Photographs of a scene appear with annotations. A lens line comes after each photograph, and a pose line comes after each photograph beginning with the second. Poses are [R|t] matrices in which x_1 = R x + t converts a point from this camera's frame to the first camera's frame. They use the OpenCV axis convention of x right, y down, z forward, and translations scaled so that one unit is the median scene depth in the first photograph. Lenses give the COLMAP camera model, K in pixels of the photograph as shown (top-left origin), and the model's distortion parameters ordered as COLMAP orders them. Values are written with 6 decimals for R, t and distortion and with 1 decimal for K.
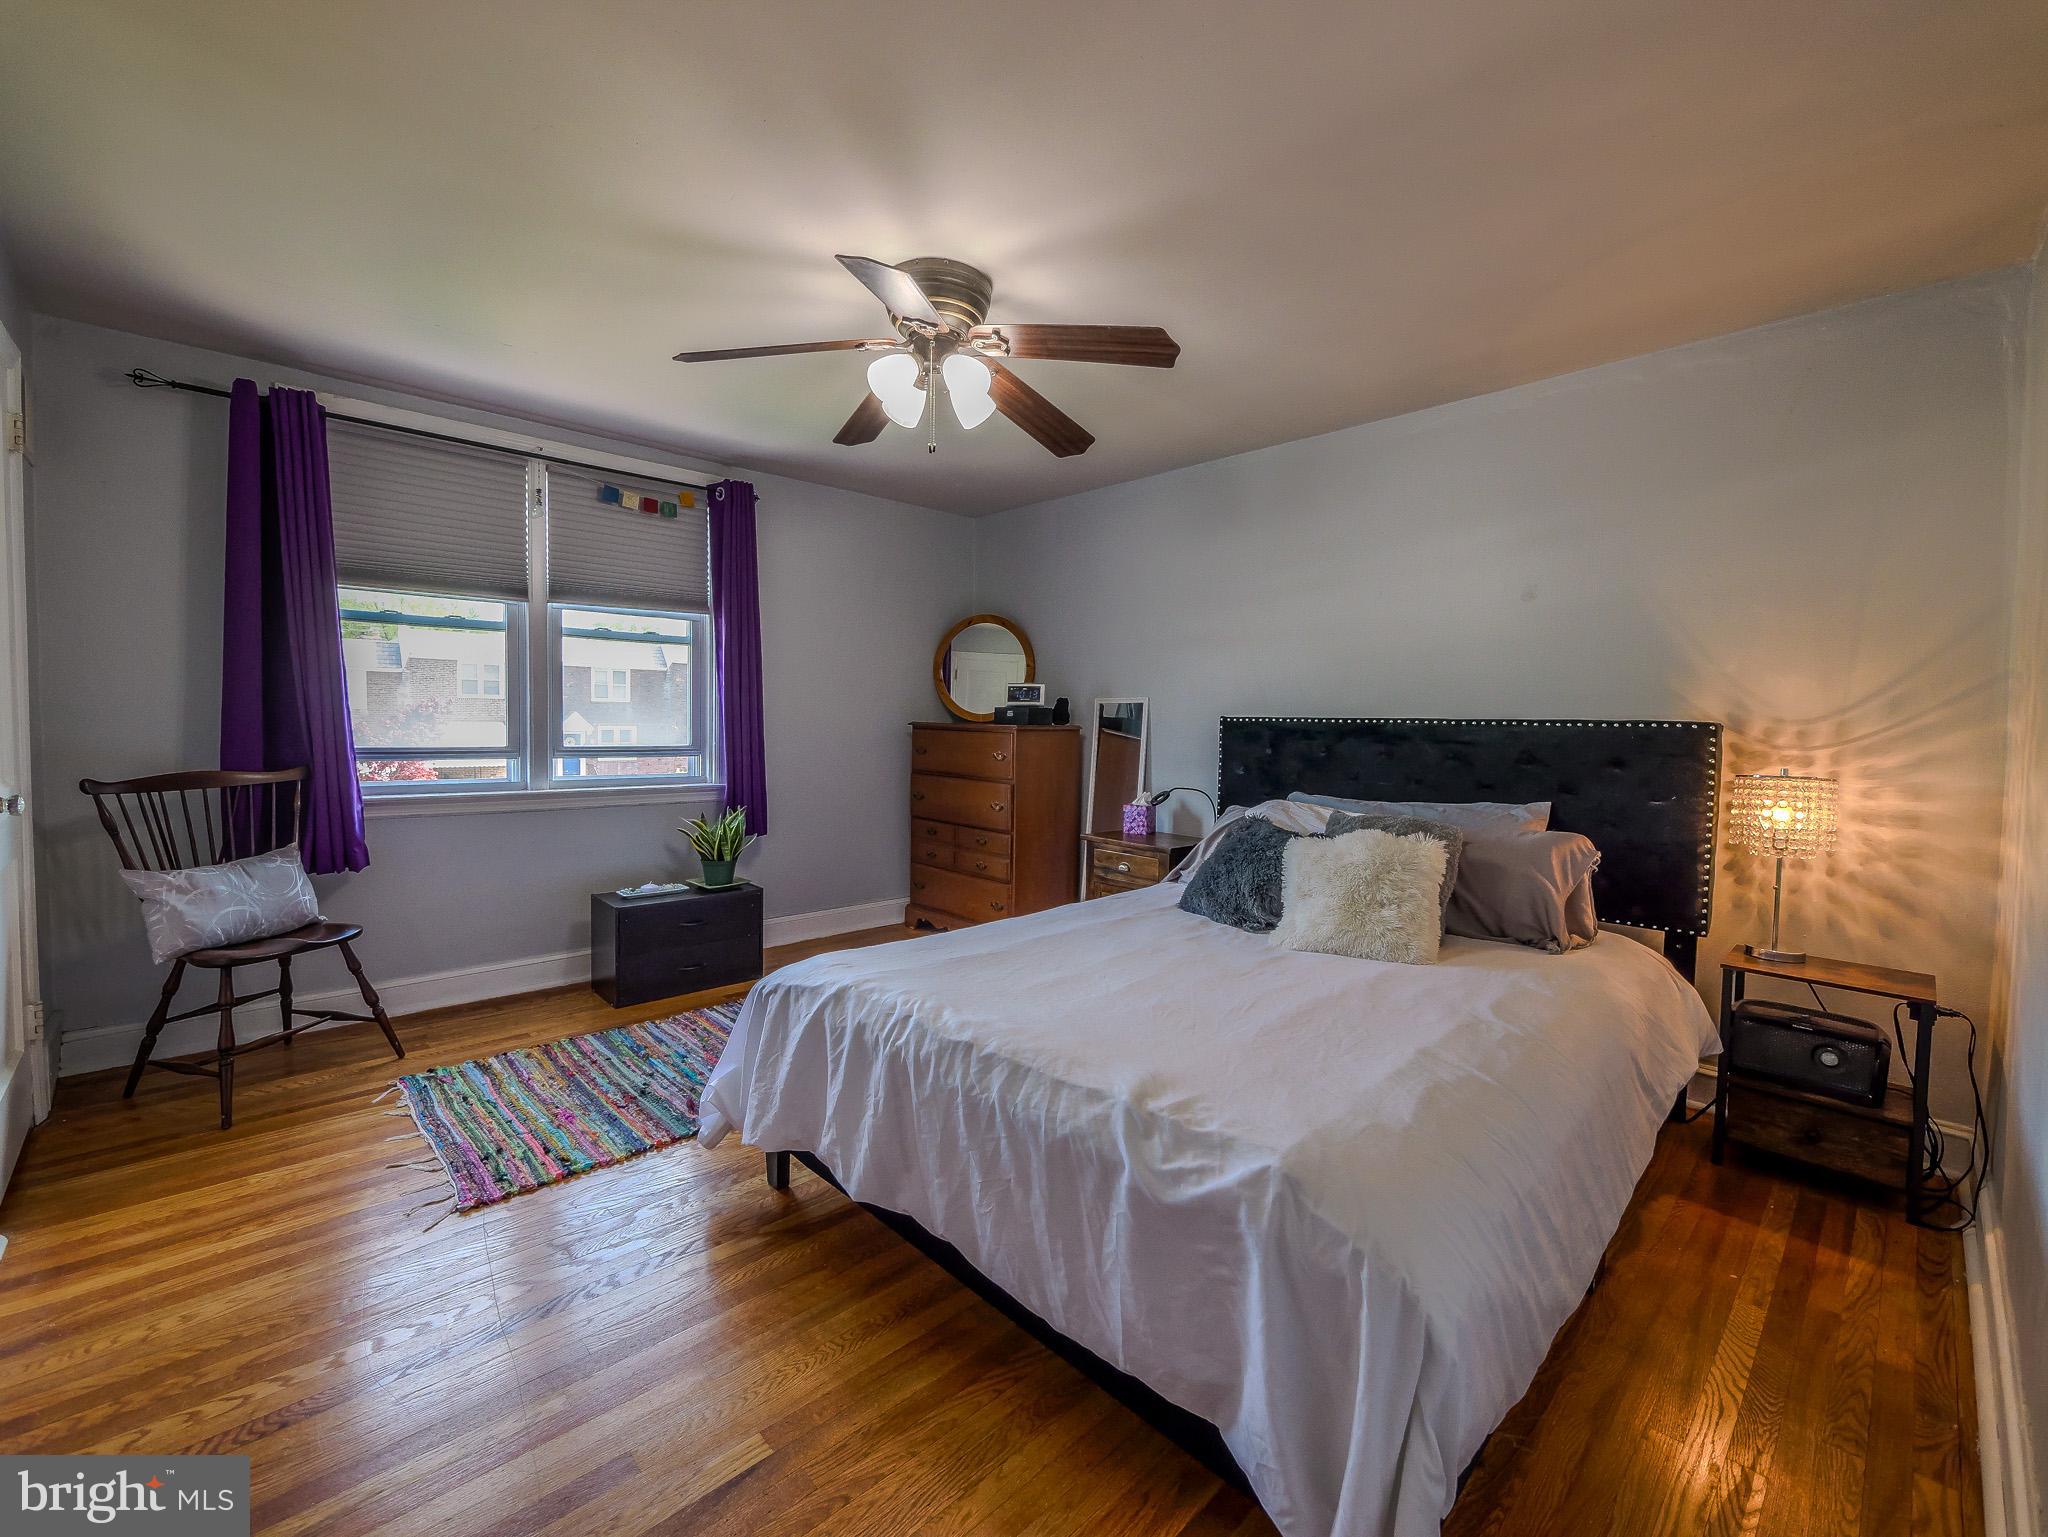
lens RADIAL K [[852.8, 0, 1017.1], [0, 852.8, 757.3], [0, 0, 1]] dist [-0.005785, -0.000022]
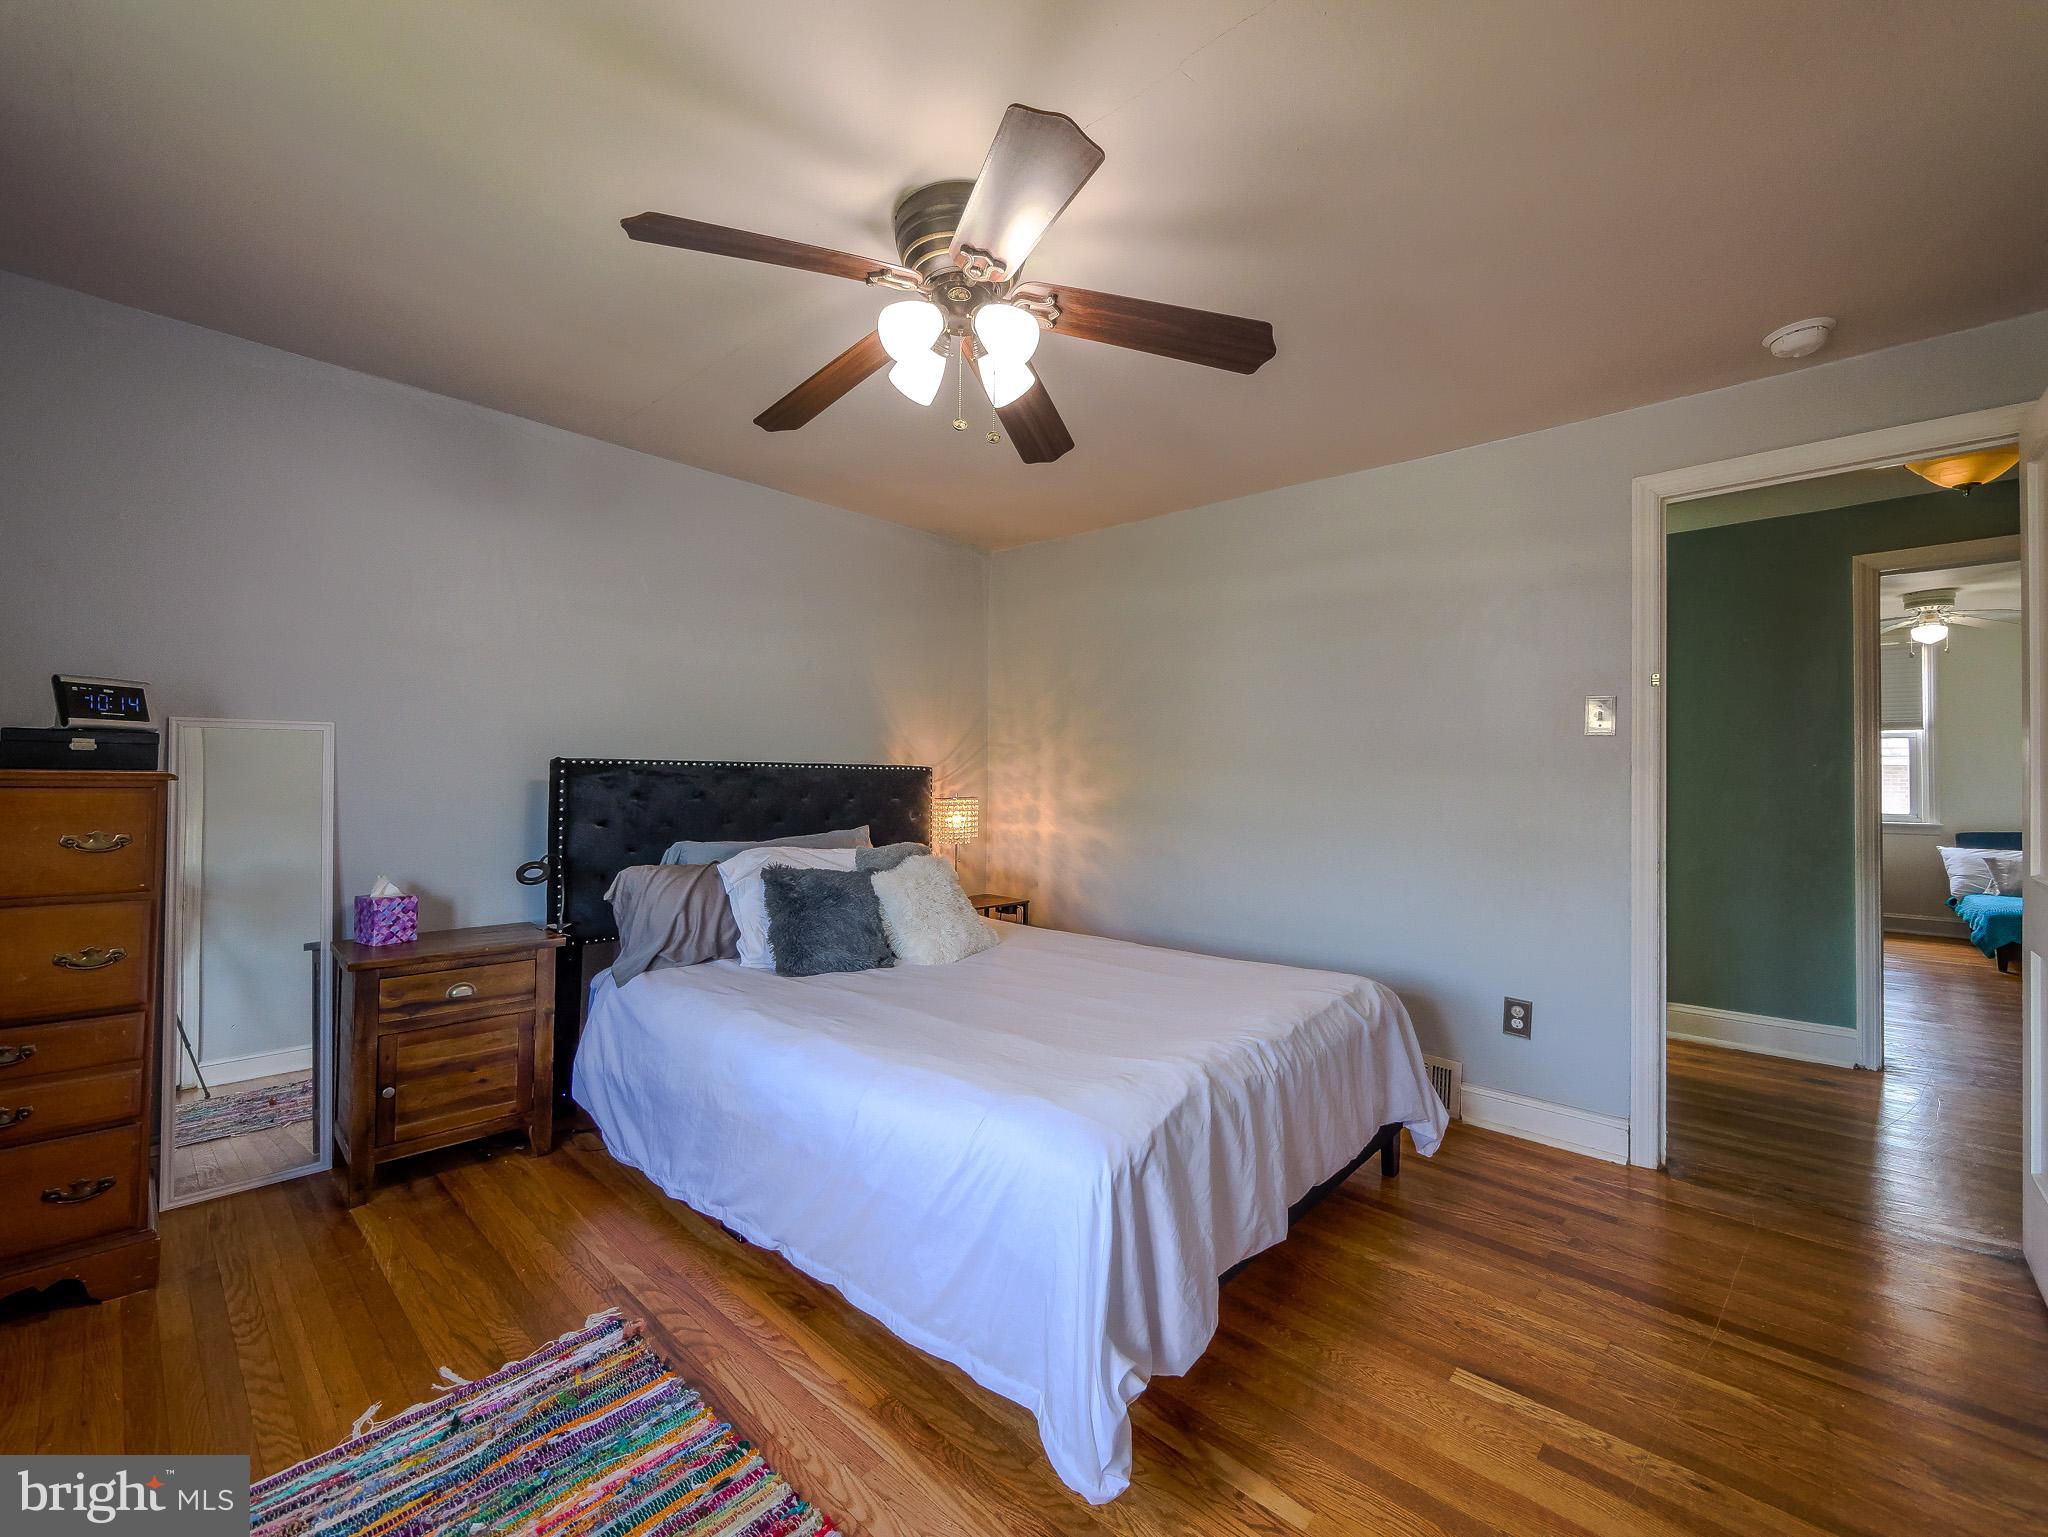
lens RADIAL K [[852.8, 0, 1017.1], [0, 852.8, 757.3], [0, 0, 1]] dist [-0.005785, -0.000022]
pose [[-0.068965, 0.005083, 0.997606, -0.857662], [0.028191, 0.999598, -0.003144, -0.051575], [-0.997221, 0.027907, -0.069080, 0.979300]]
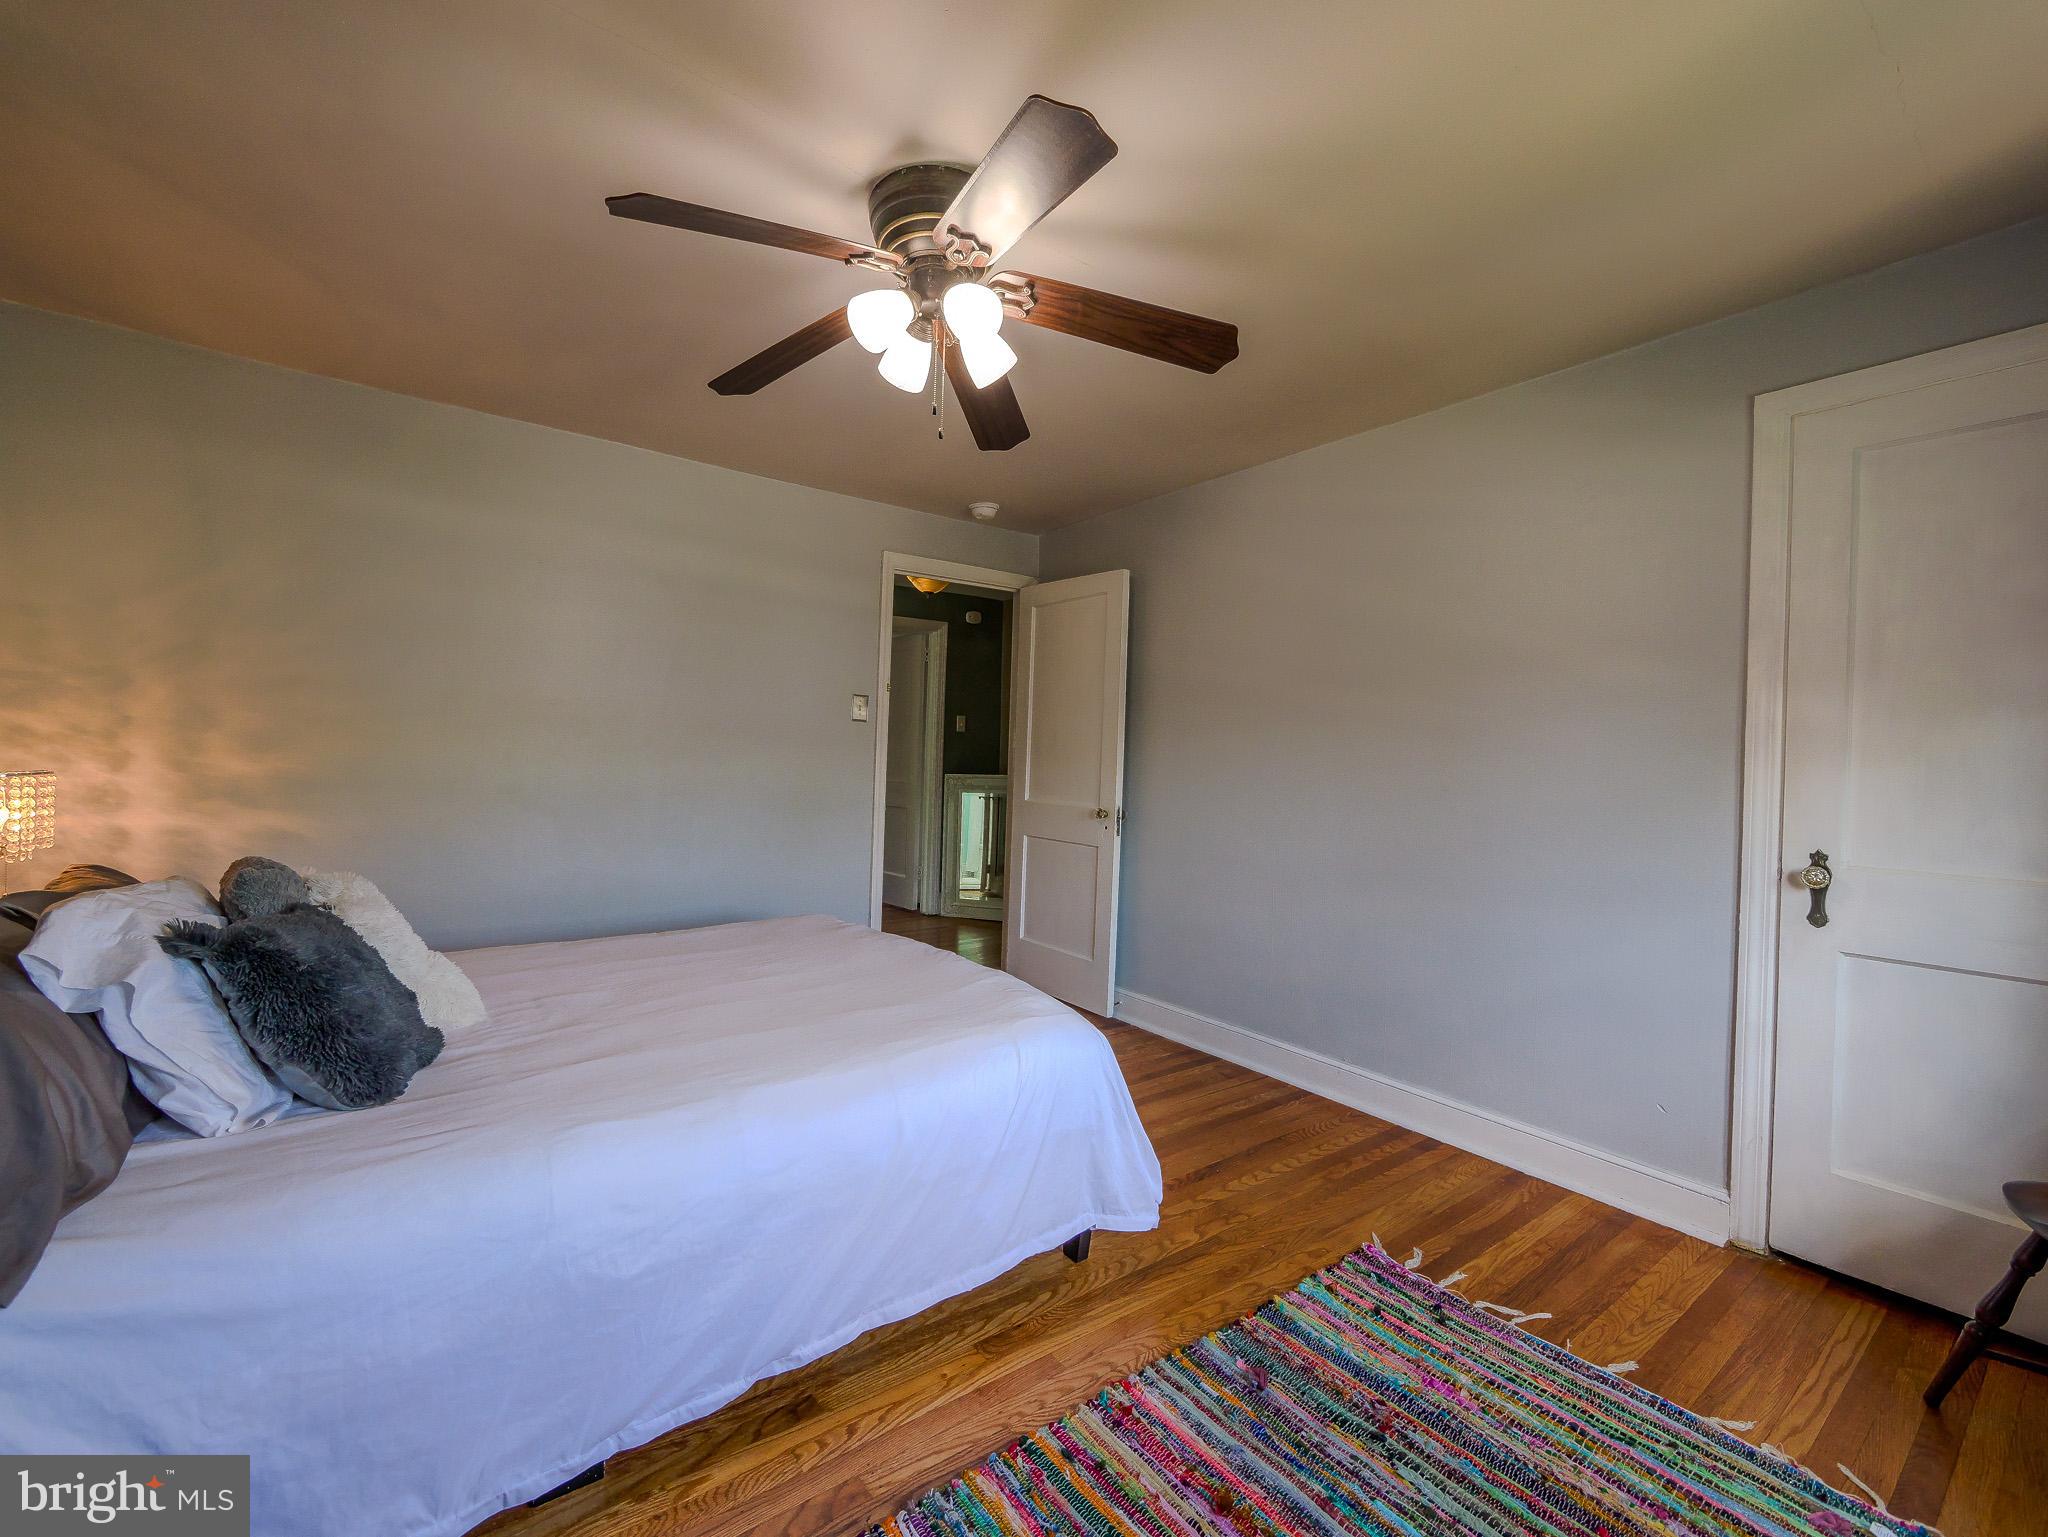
lens RADIAL K [[852.8, 0, 1017.1], [0, 852.8, 757.3], [0, 0, 1]] dist [-0.005785, -0.000022]
pose [[-0.991265, -0.045046, 0.123957, -0.278015], [-0.040031, 0.998288, 0.042652, -0.076298], [-0.125666, 0.037317, -0.991370, 1.733261]]
